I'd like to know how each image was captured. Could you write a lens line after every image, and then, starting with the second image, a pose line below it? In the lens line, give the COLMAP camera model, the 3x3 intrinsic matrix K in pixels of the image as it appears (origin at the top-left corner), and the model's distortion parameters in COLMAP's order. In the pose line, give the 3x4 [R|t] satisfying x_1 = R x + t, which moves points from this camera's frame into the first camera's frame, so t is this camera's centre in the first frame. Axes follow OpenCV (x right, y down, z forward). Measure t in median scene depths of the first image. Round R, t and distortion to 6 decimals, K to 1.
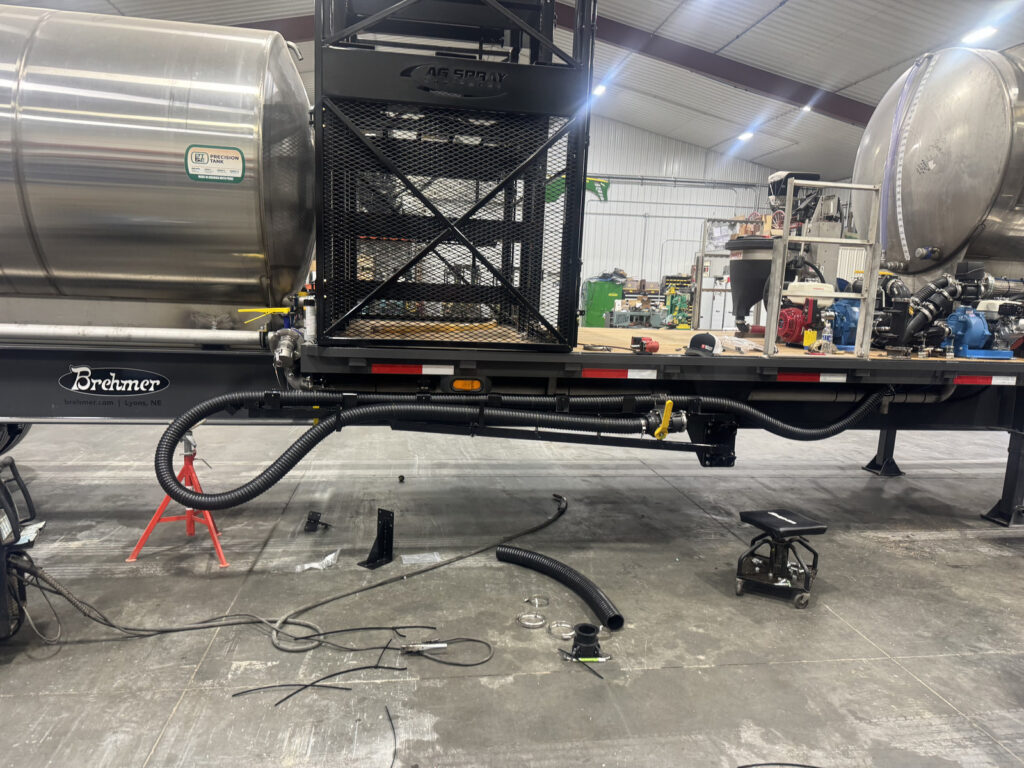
lens RADIAL K [[722.8, 0, 512.0], [0, 722.8, 384.0], [0, 0, 1]] dist [0.026495, -0.020688]
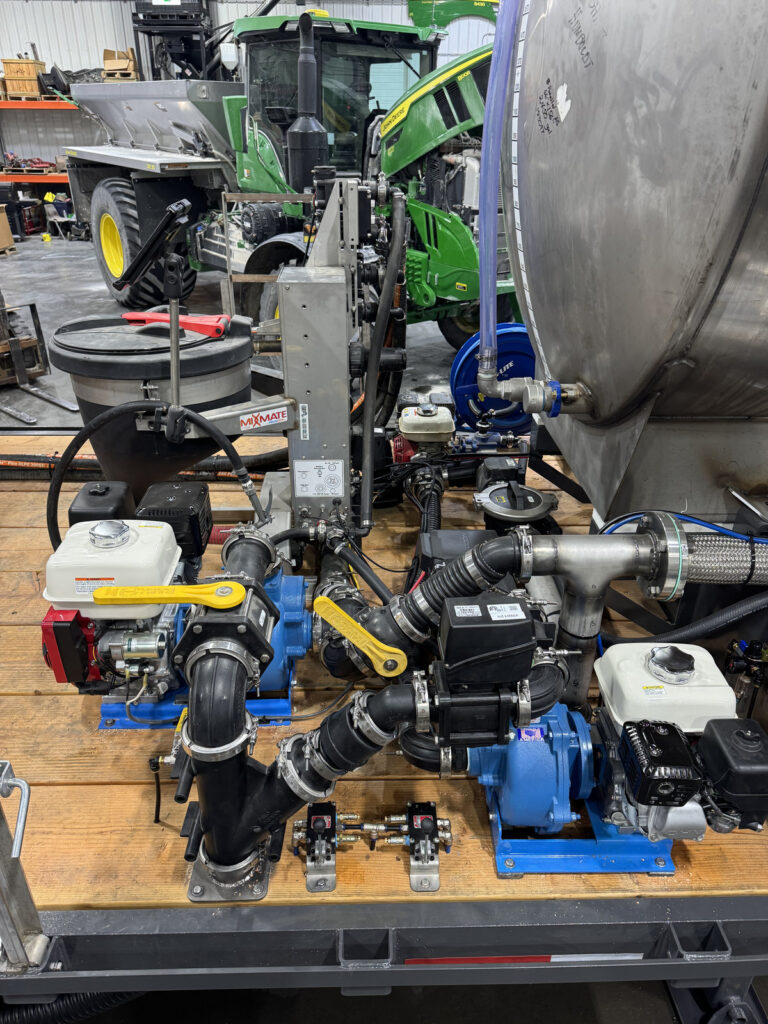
lens RADIAL K [[715.9, 0, 379.1], [0, 715.9, 499.0], [0, 0, 1]] dist [0.106860, -0.141668]
pose [[0.989733, 0.034355, -0.138739, 0.564627], [0.013992, 0.942730, 0.333263, -0.258421], [0.142242, -0.331782, 0.932570, 0.699337]]
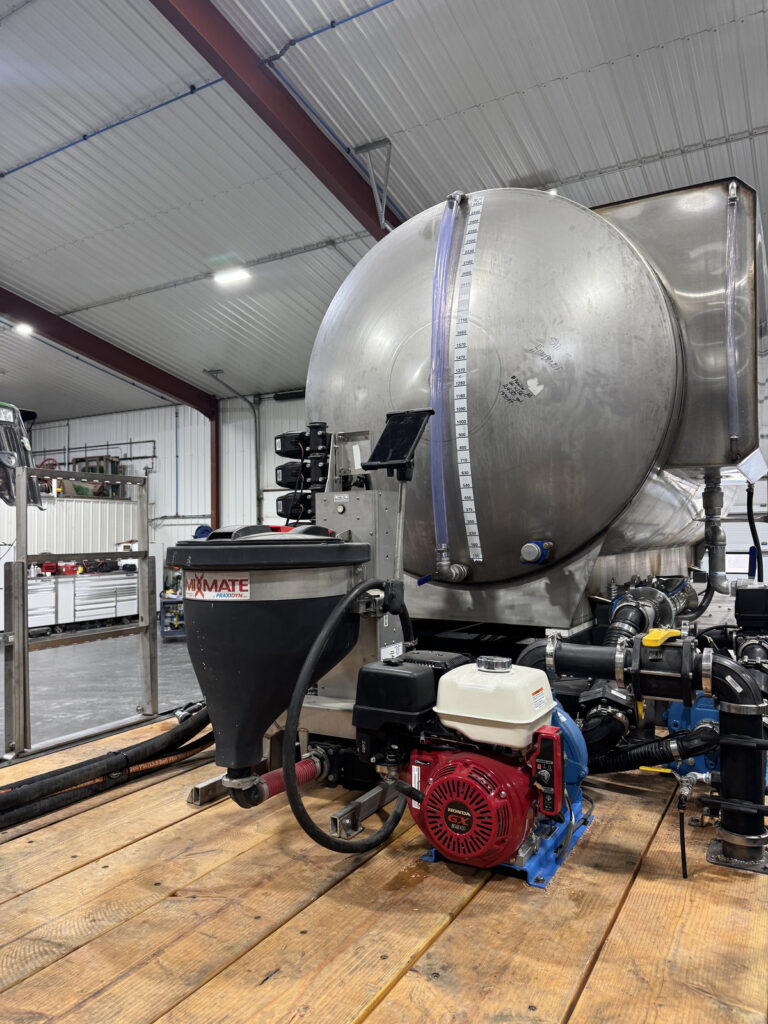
lens RADIAL K [[732.2, 0, 384.0], [0, 732.2, 512.0], [0, 0, 1]] dist [0.003946, -0.002860]
pose [[0.636480, -0.018474, 0.771072, 0.106155], [0.137697, 0.986374, -0.090029, -0.184519], [-0.758903, 0.163476, 0.630351, 0.785822]]
